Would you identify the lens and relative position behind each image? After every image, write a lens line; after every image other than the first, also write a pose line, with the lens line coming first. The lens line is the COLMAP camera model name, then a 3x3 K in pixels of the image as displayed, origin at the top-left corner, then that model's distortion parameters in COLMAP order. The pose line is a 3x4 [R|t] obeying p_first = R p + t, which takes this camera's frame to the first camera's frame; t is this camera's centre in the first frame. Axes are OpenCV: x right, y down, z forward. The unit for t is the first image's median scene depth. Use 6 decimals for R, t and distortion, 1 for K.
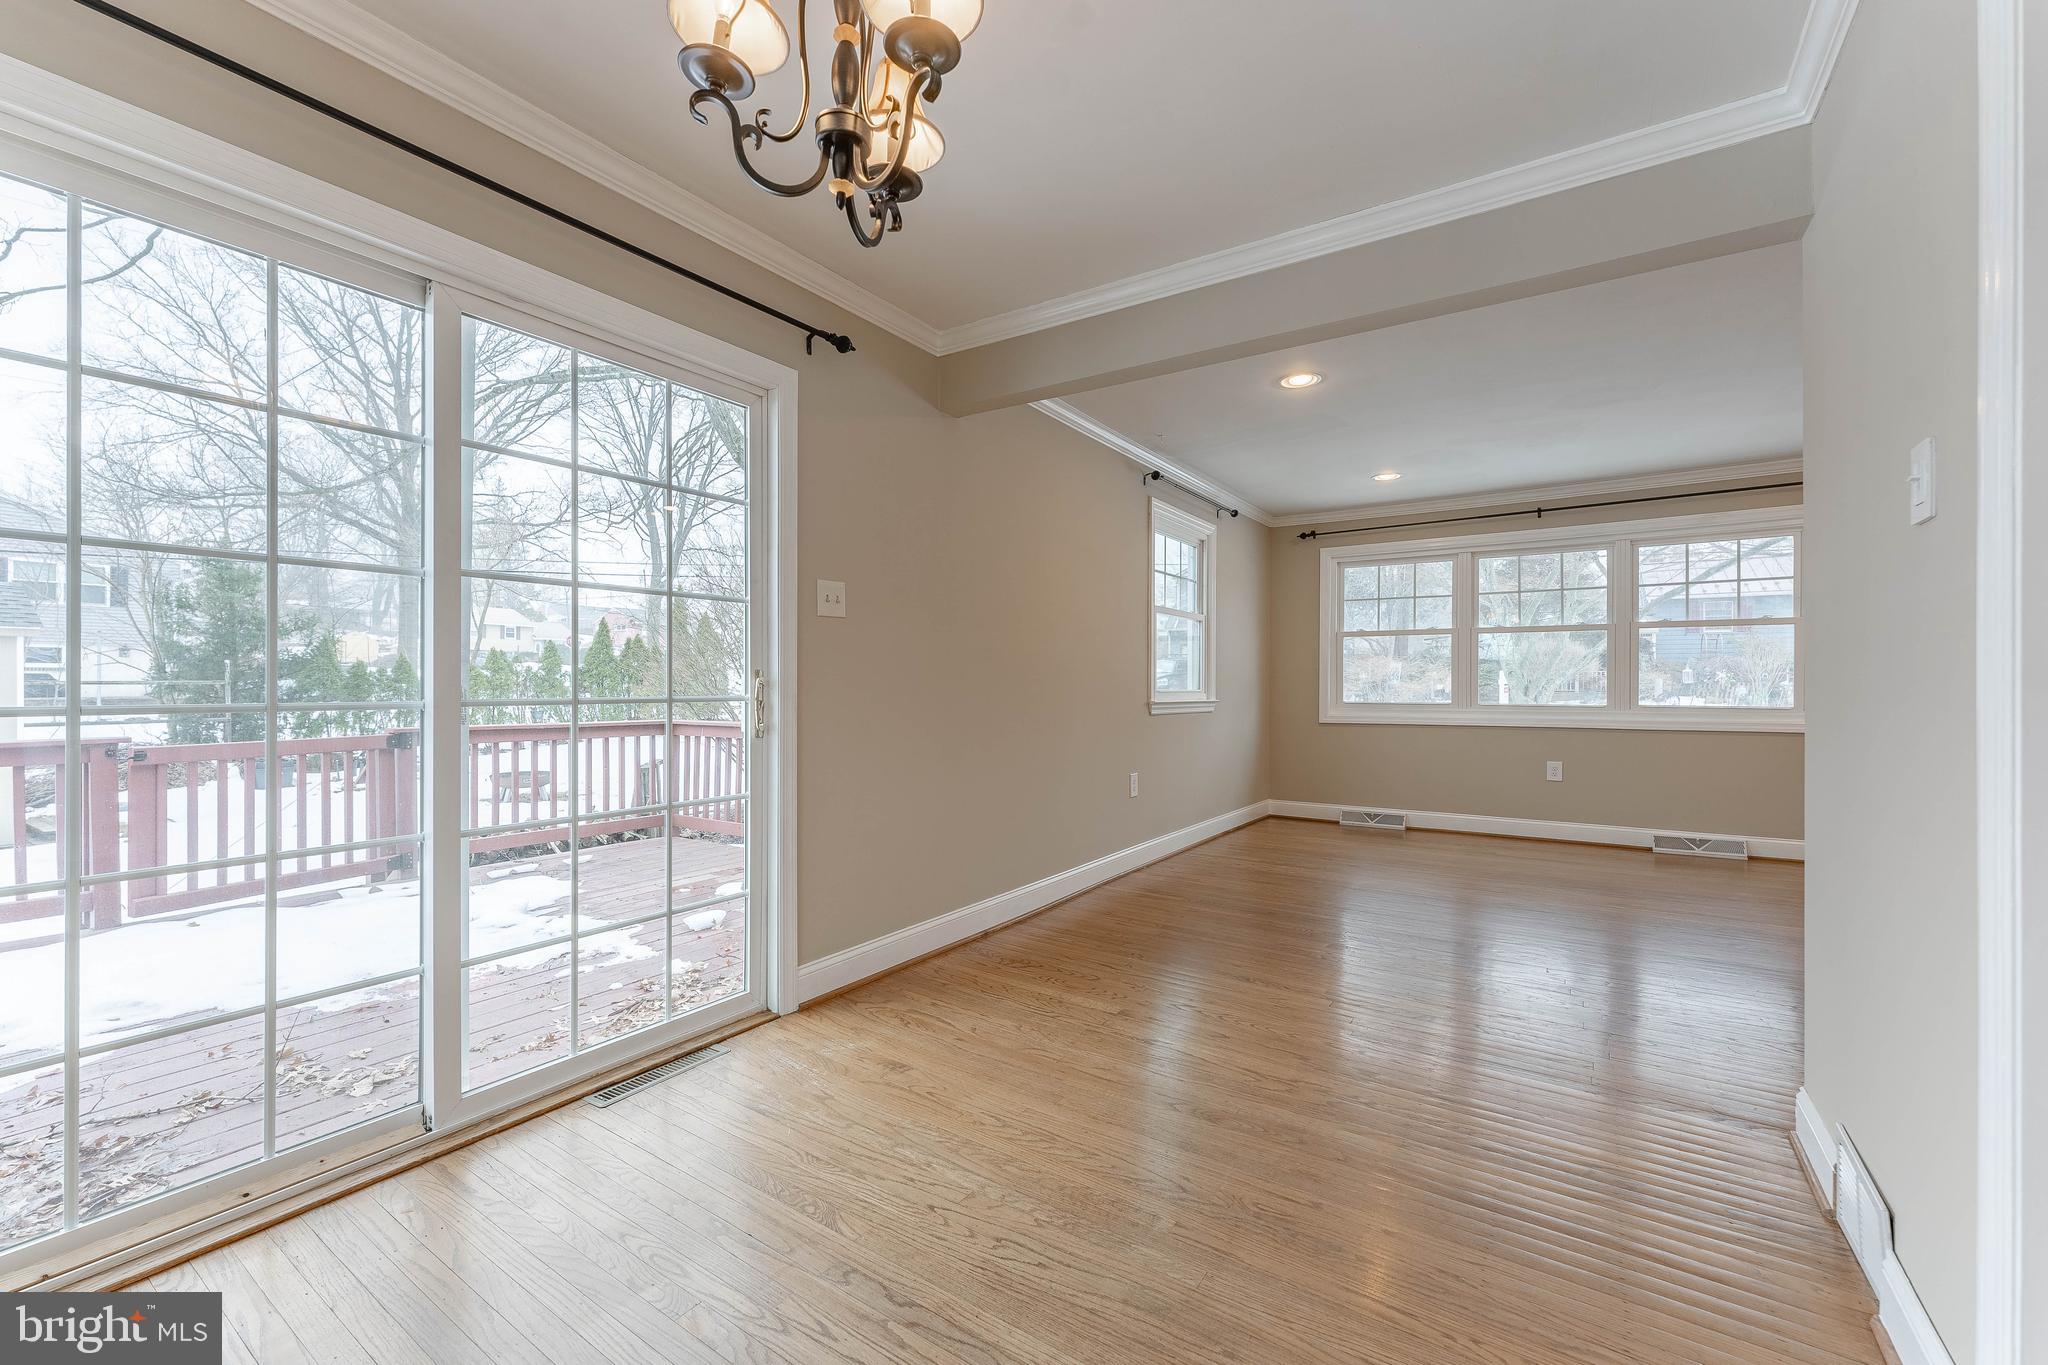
lens RADIAL K [[835.0, 0, 1028.5], [0, 835.0, 688.8], [0, 0, 1]] dist [0.001398, -0.000817]
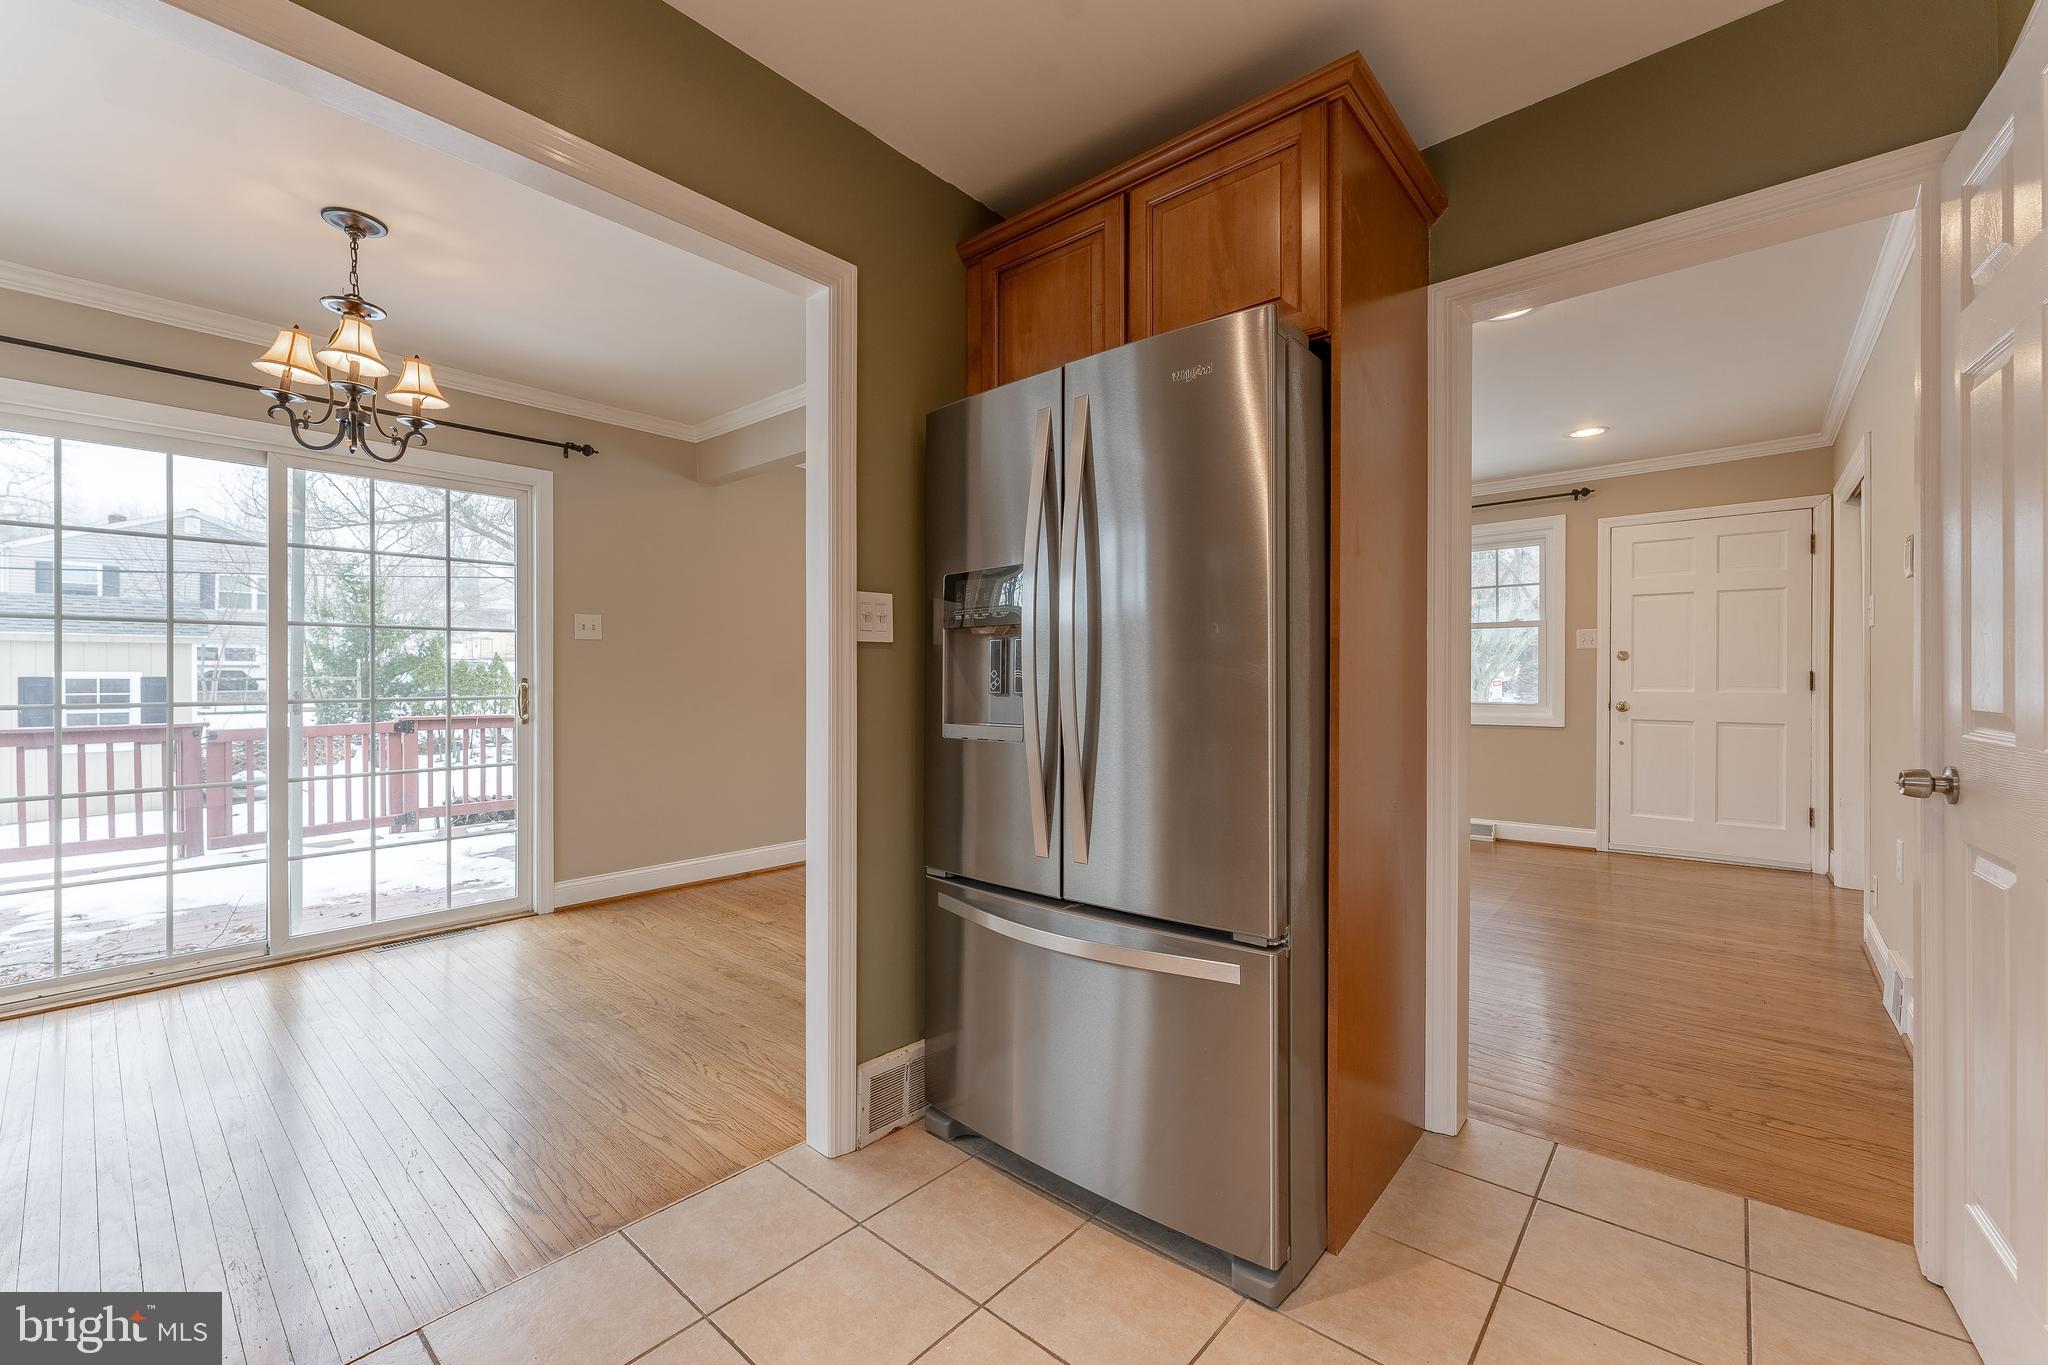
lens RADIAL K [[841.7, 0, 1018.4], [0, 841.7, 683.7], [0, 0, 1]] dist [0.000287, 0.000047]
pose [[0.991480, -0.000684, -0.130258, 0.608699], [0.001243, 0.999990, 0.004208, -0.014879], [0.130254, -0.004334, 0.991471, -0.292932]]
